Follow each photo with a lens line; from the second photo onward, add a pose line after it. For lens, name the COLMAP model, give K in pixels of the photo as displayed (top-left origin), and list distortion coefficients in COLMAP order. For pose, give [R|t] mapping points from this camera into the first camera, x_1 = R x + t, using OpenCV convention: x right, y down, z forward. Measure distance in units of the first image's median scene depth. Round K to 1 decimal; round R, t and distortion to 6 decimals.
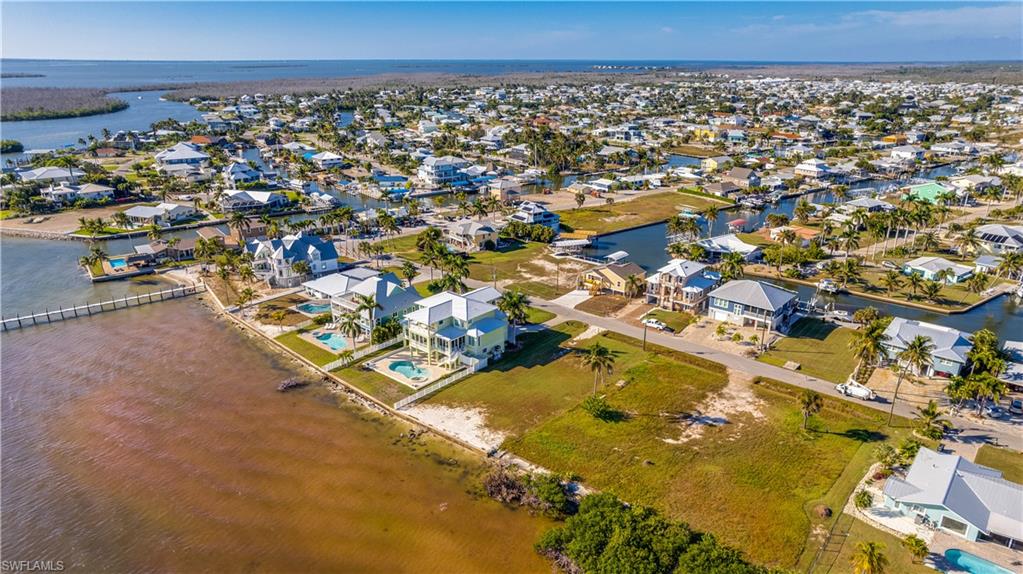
lens RADIAL K [[671.8, 0, 504.3], [0, 671.8, 289.5], [0, 0, 1]] dist [-0.006507, -0.000379]
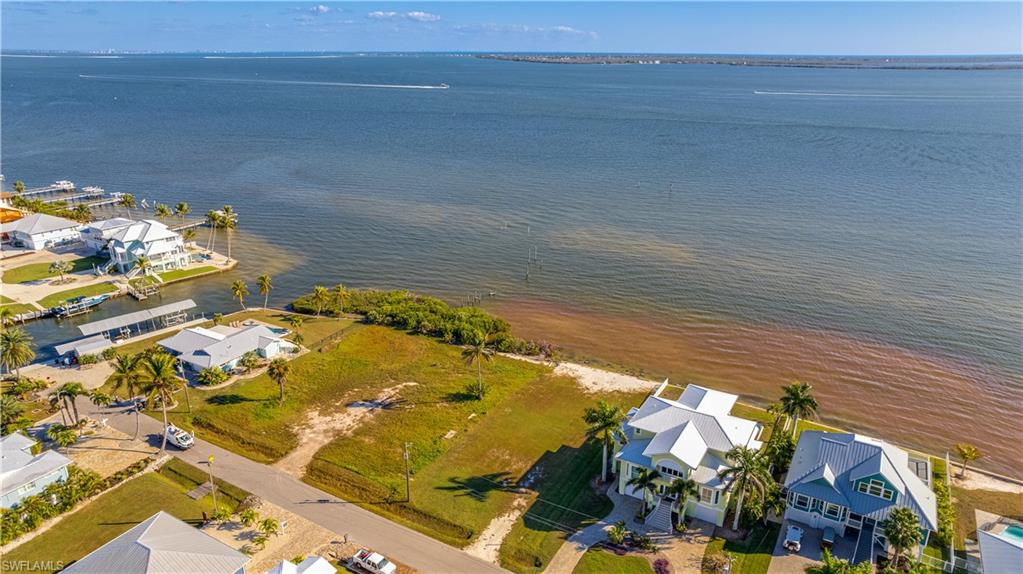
lens RADIAL K [[671.8, 0, 504.3], [0, 671.8, 289.5], [0, 0, 1]] dist [-0.006507, -0.000379]
pose [[-0.983067, 0.053489, -0.175267, 0.235831], [-0.069709, 0.775383, 0.627632, -0.518062], [0.169471, 0.629222, -0.758525, 1.482015]]
